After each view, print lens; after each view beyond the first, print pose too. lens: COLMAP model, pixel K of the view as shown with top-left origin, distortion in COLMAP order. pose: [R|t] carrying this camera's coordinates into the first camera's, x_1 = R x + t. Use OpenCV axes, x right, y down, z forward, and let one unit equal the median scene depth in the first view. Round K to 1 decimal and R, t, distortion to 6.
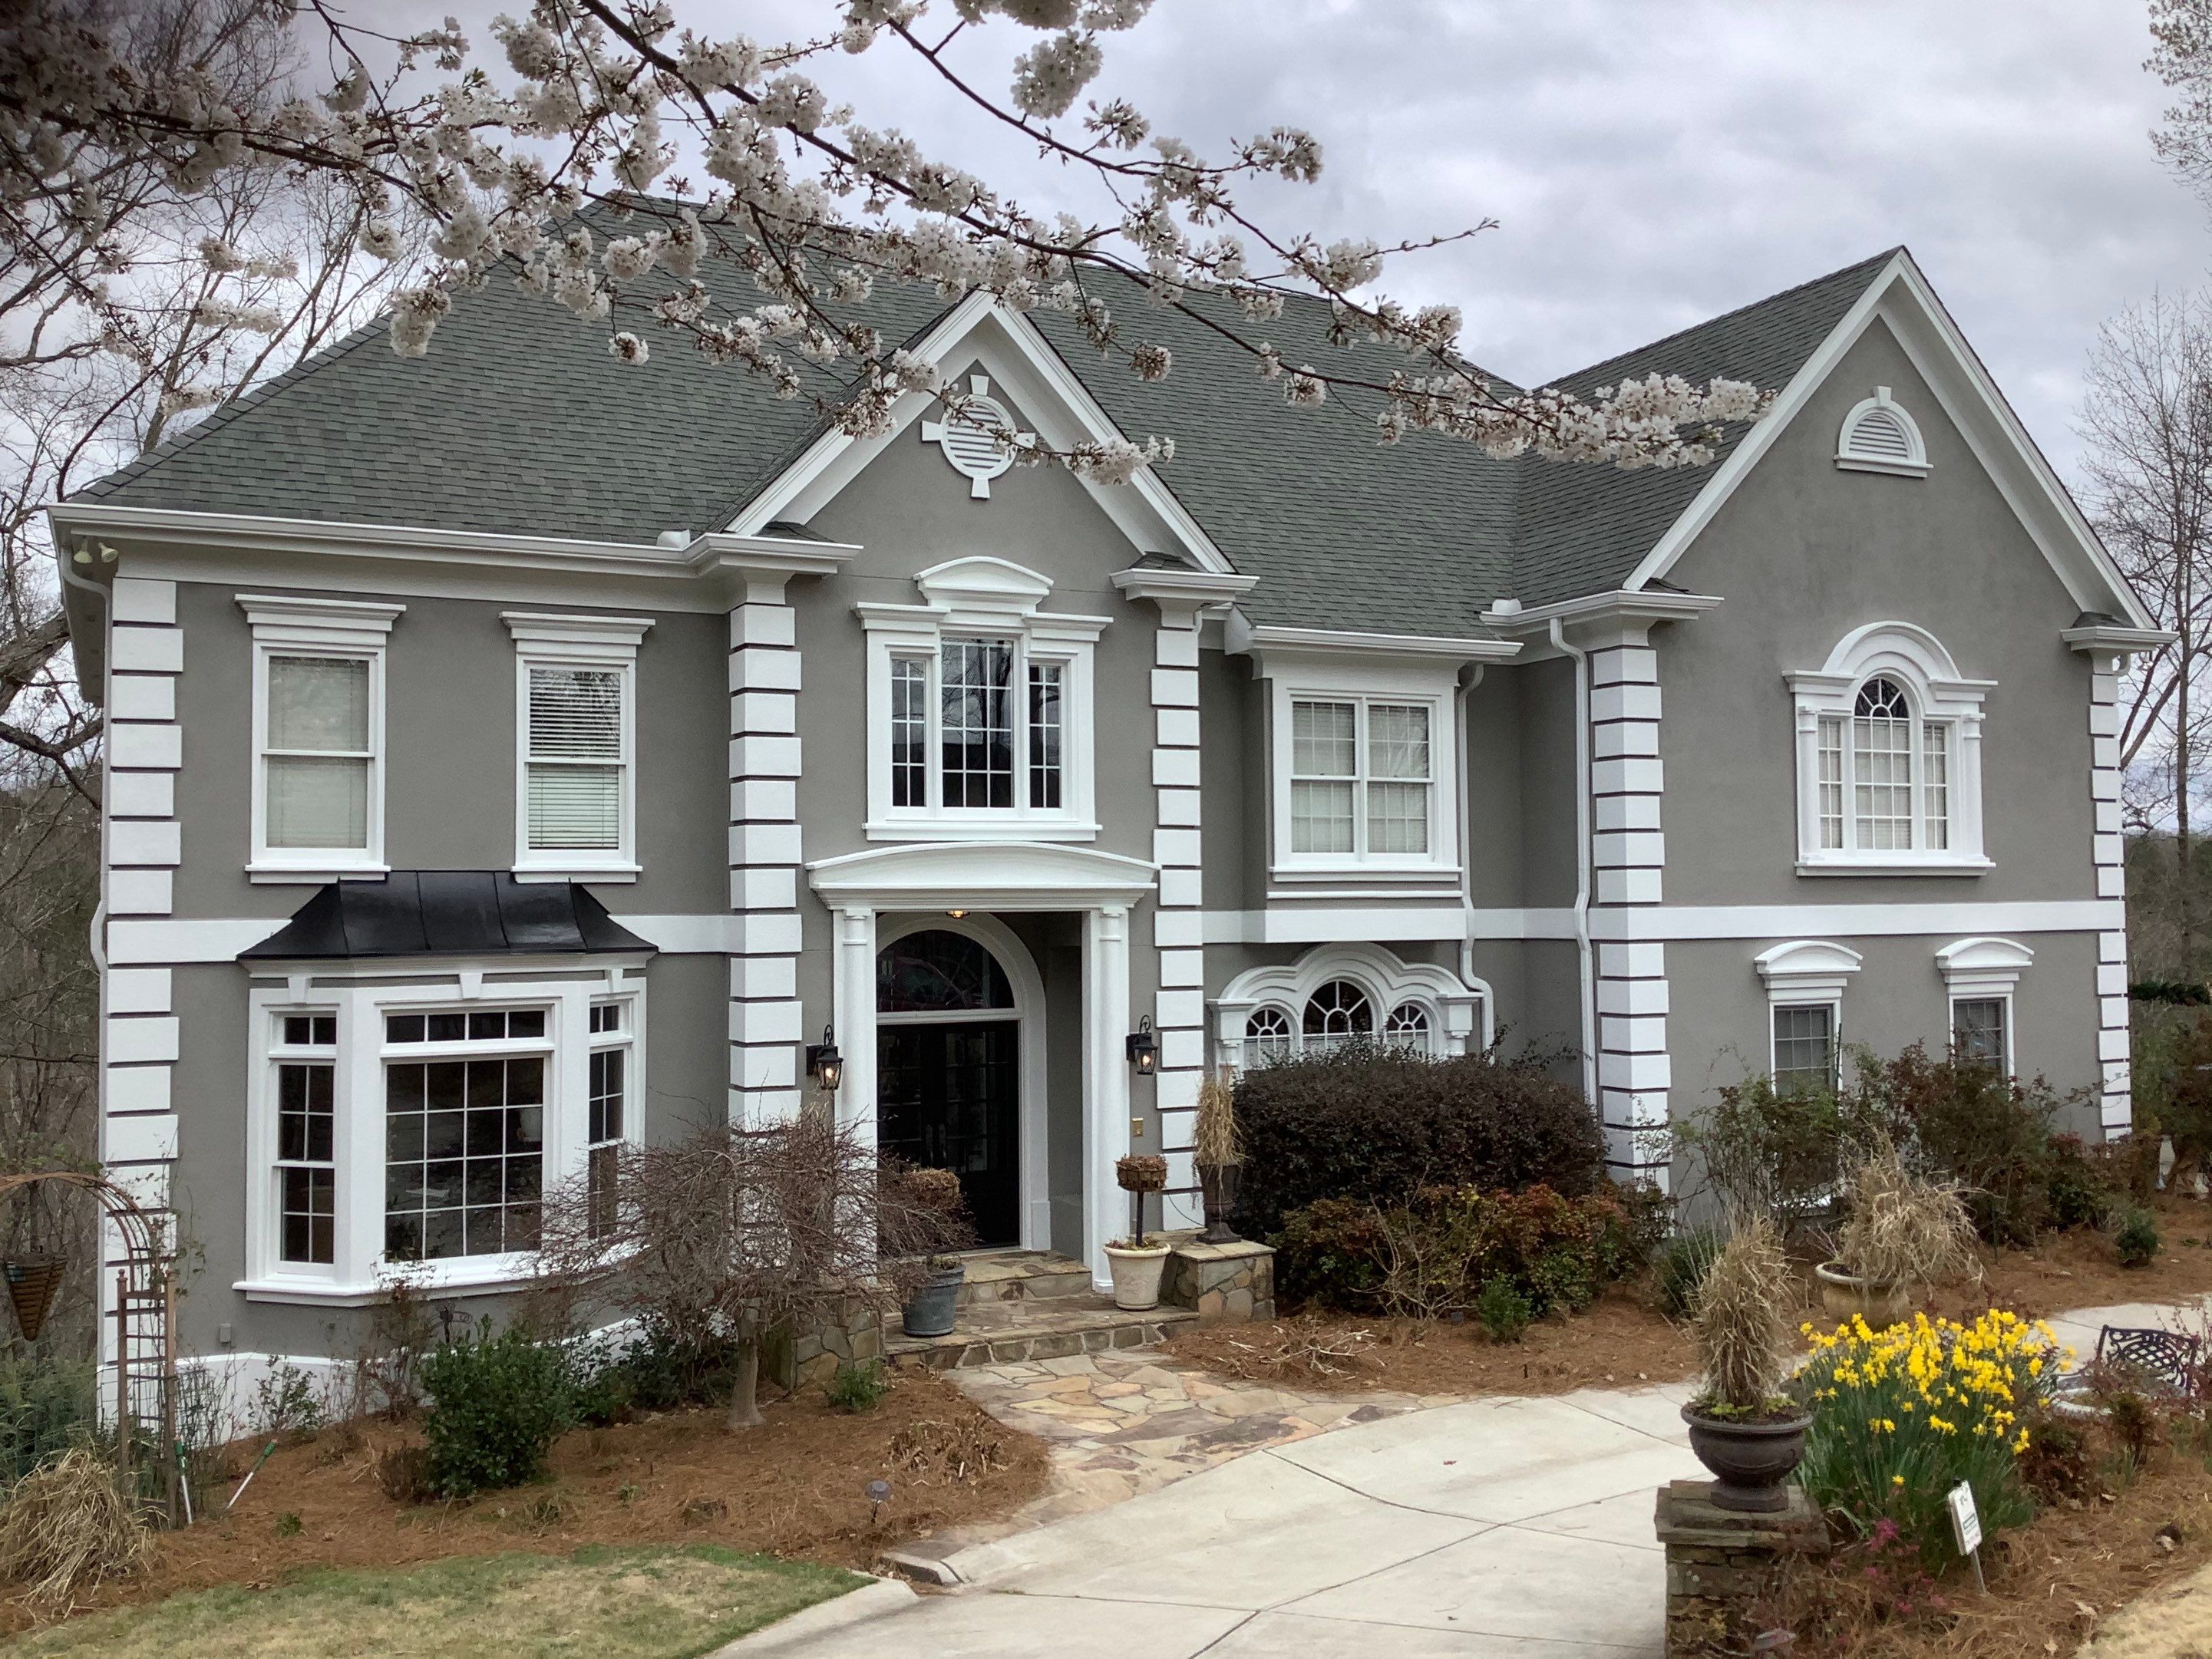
lens RADIAL K [[1670.6, 0, 1086.0], [0, 1670.6, 840.7], [0, 0, 1]] dist [0.062039, -0.114835]
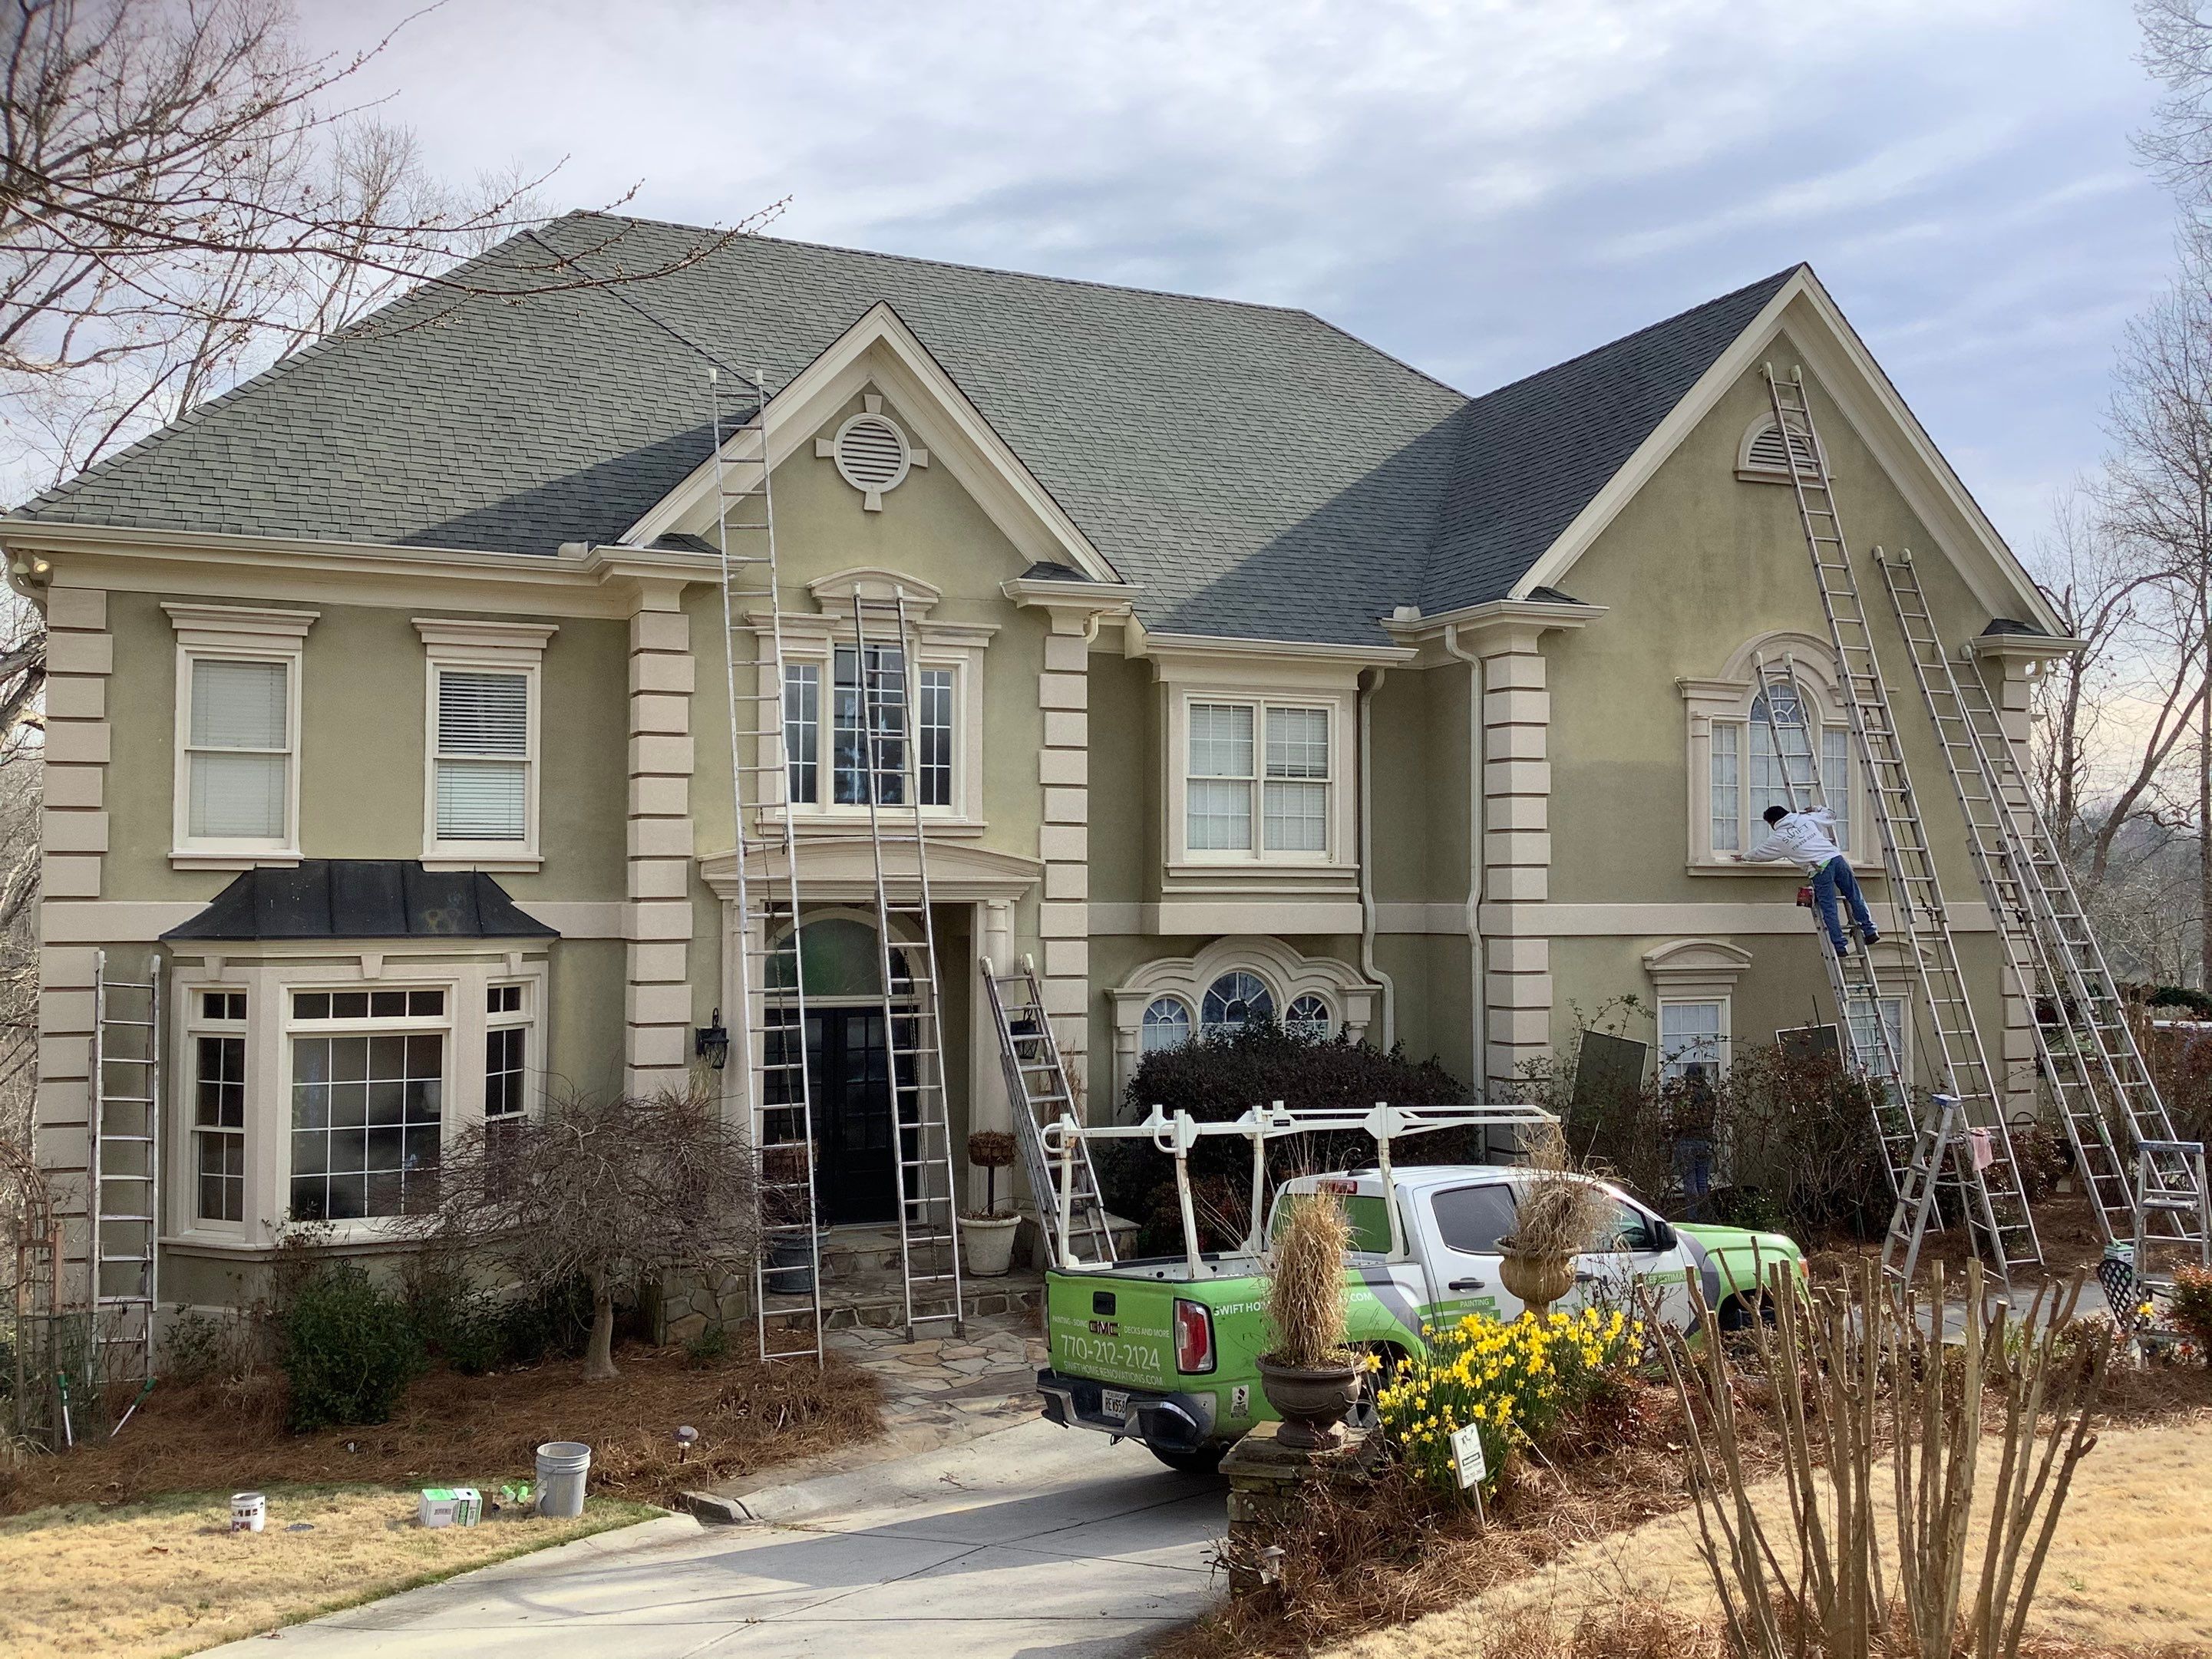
lens RADIAL K [[1689.1, 0, 1149.4], [0, 1689.1, 834.5], [0, 0, 1]] dist [0.058778, -0.107229]
pose [[0.999363, 0.009320, -0.034463, 0.155435], [-0.009164, 0.999947, 0.004699, -0.007403], [0.034505, -0.004380, 0.999395, -0.065113]]
